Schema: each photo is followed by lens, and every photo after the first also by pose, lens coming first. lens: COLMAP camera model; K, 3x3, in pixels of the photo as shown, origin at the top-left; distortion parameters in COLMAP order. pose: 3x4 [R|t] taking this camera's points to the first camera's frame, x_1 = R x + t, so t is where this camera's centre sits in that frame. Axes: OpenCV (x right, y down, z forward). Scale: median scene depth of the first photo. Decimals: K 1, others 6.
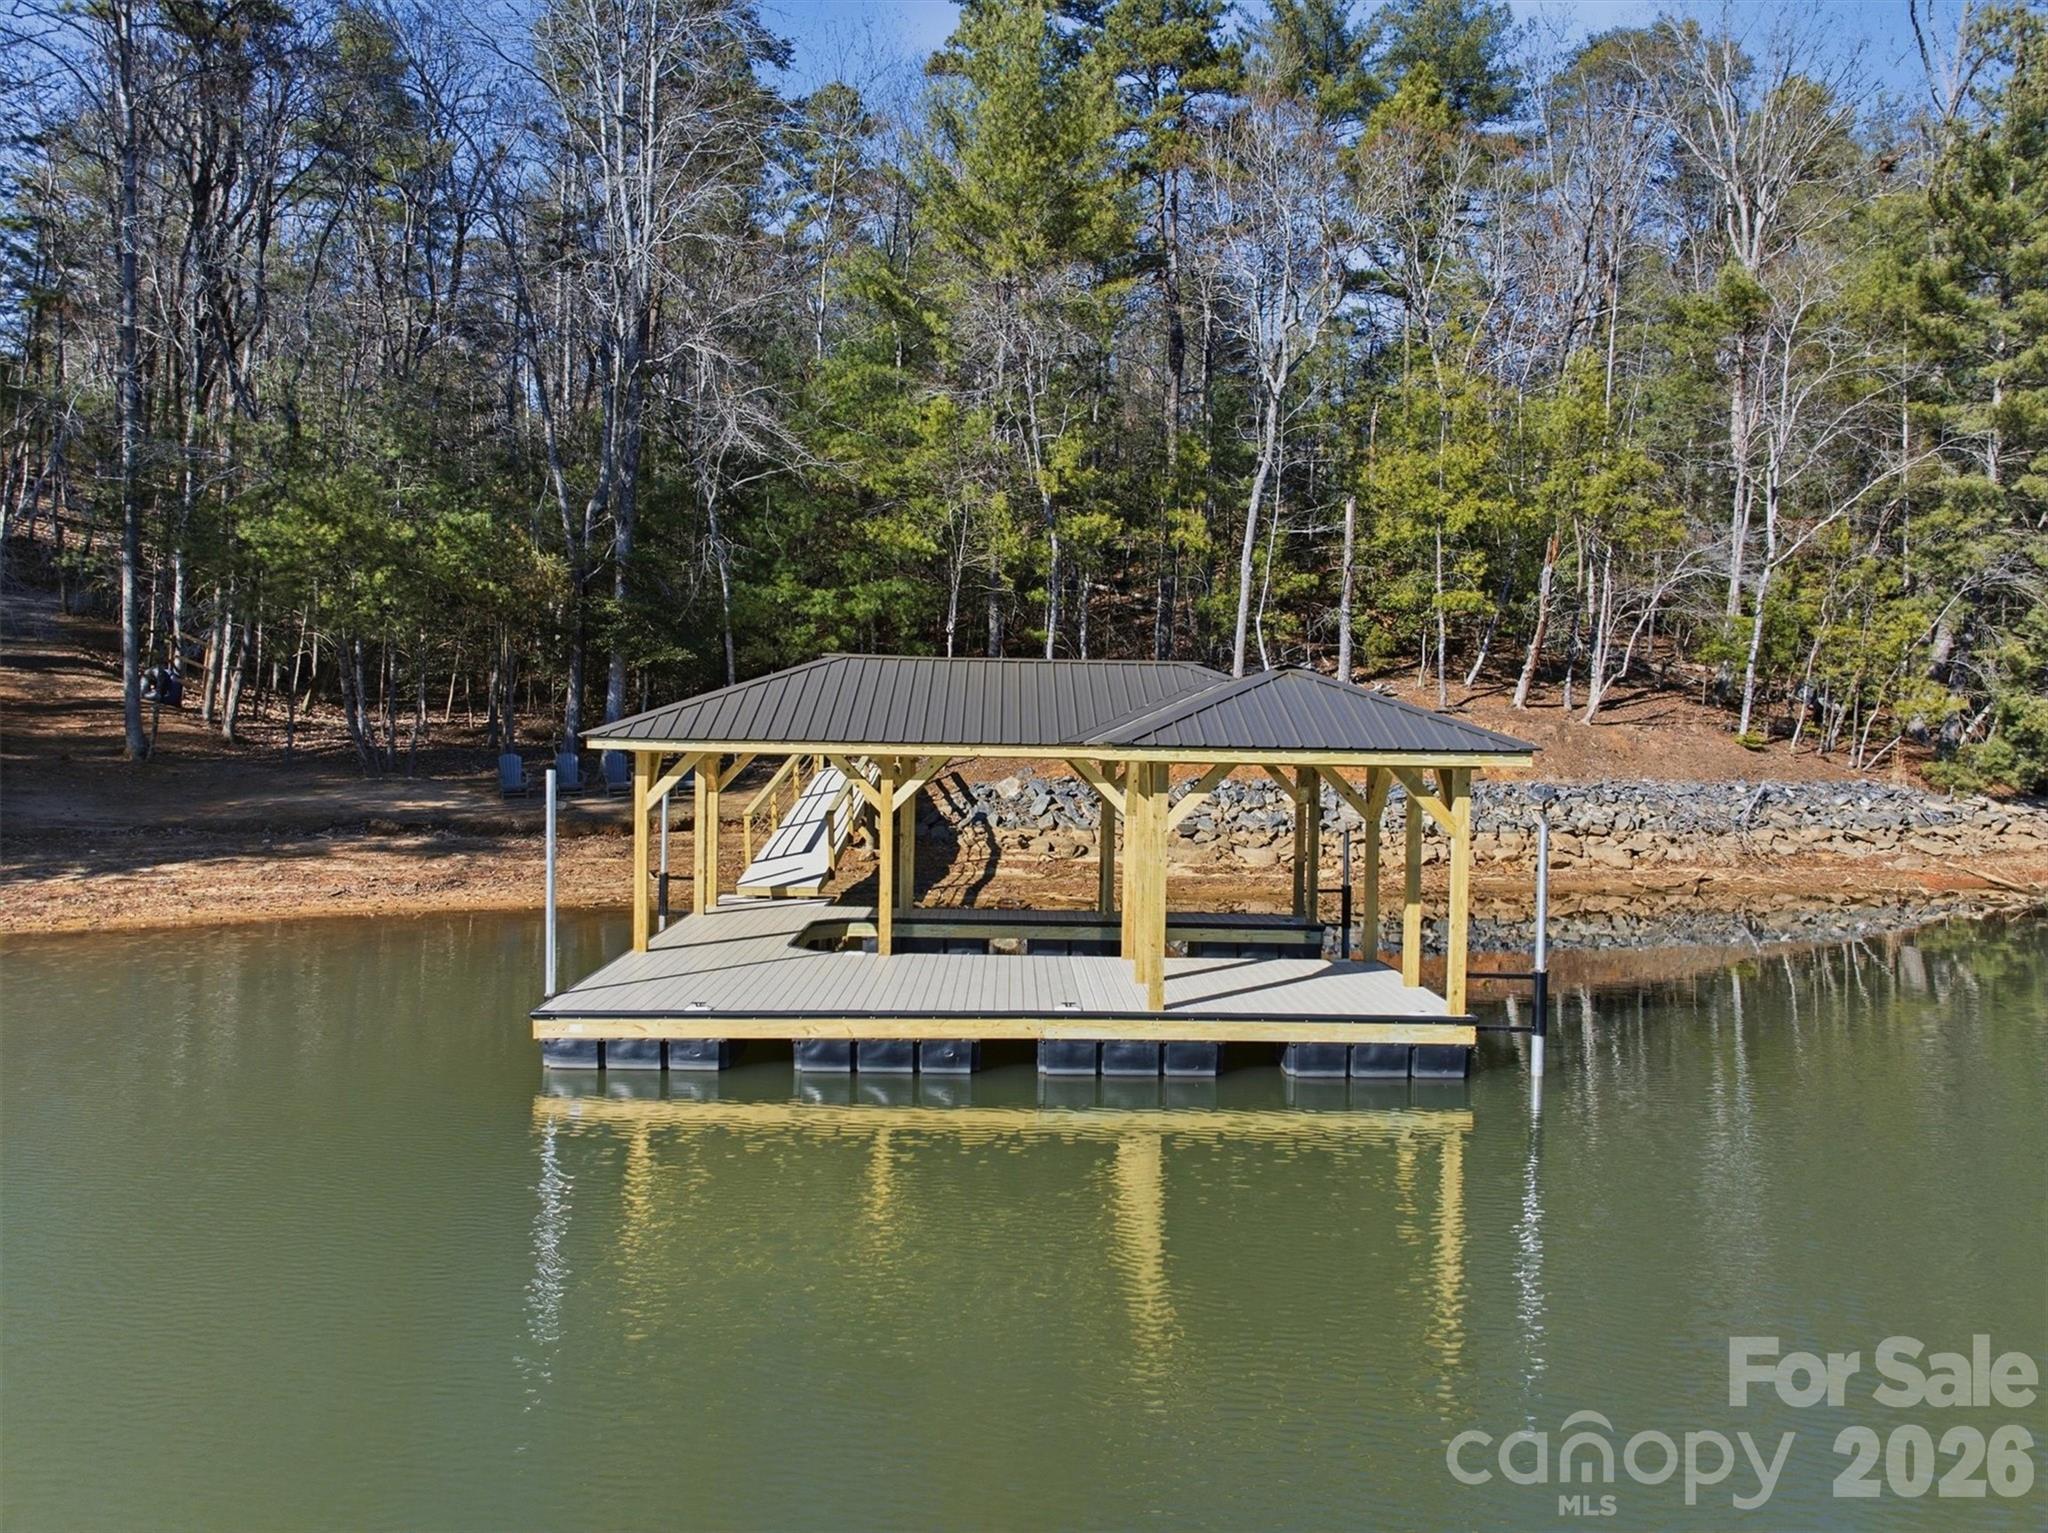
lens RADIAL K [[1525.8, 0, 1028.0], [0, 1525.8, 760.3], [0, 0, 1]] dist [-0.028895, 0.000038]
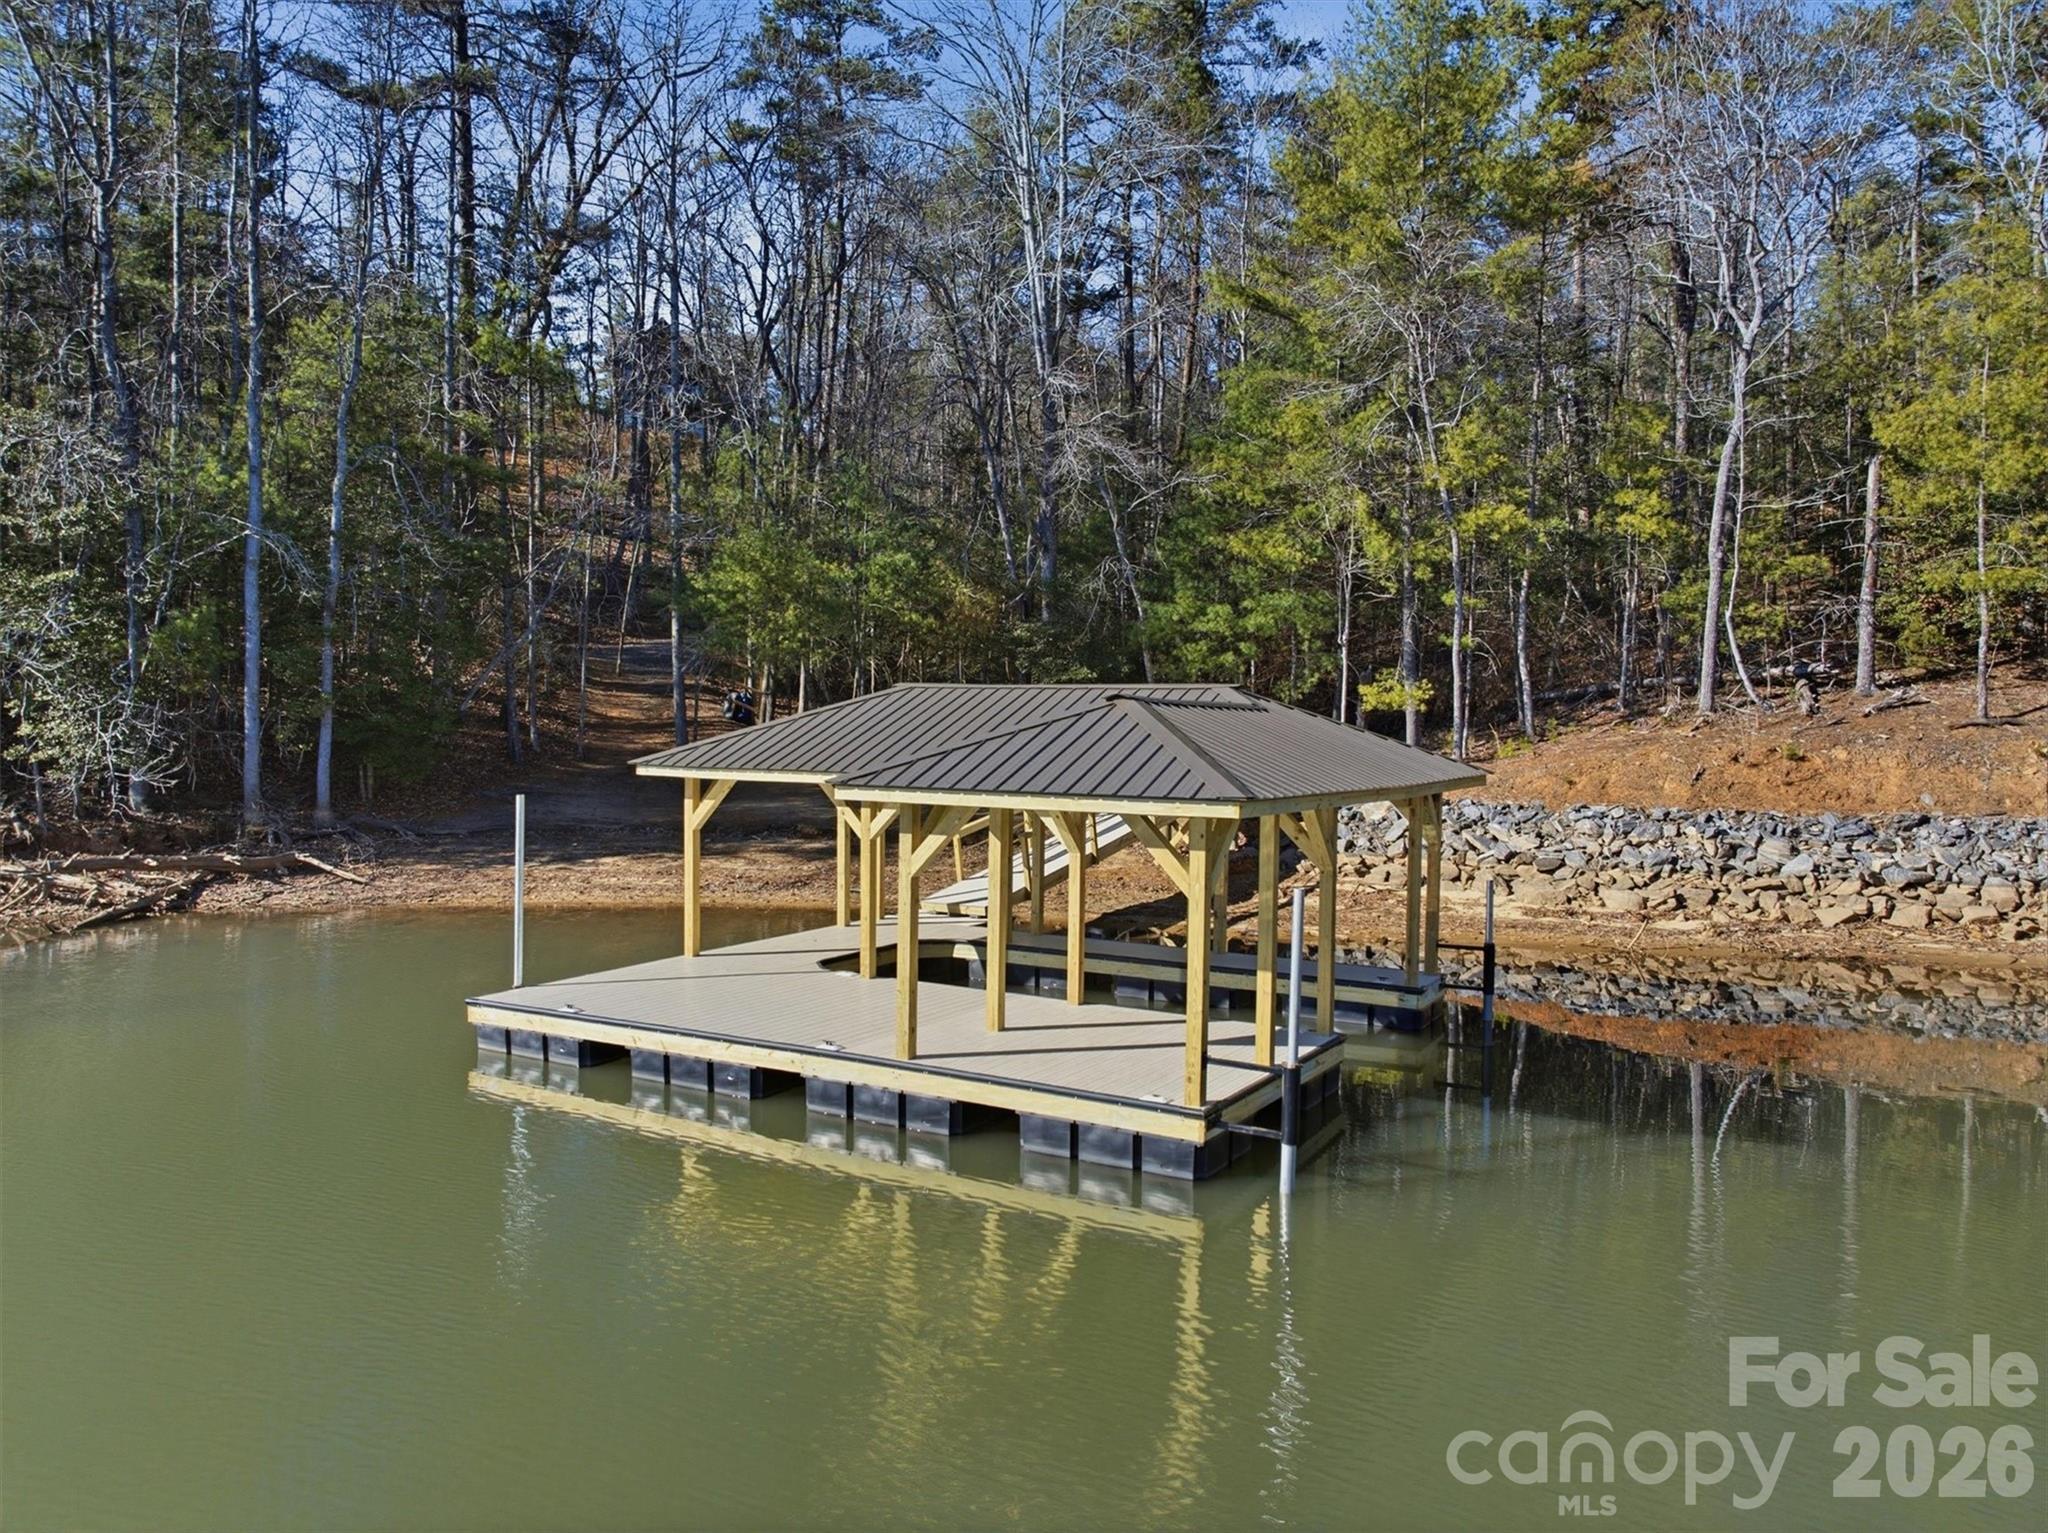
lens RADIAL K [[1525.8, 0, 1026.7], [0, 1525.8, 767.1], [0, 0, 1]] dist [-0.028895, 0.000038]
pose [[0.845003, 0.010873, -0.534651, 0.318427], [-0.008510, 0.999940, 0.006886, -0.013531], [0.534693, -0.001269, 0.845045, 0.107157]]
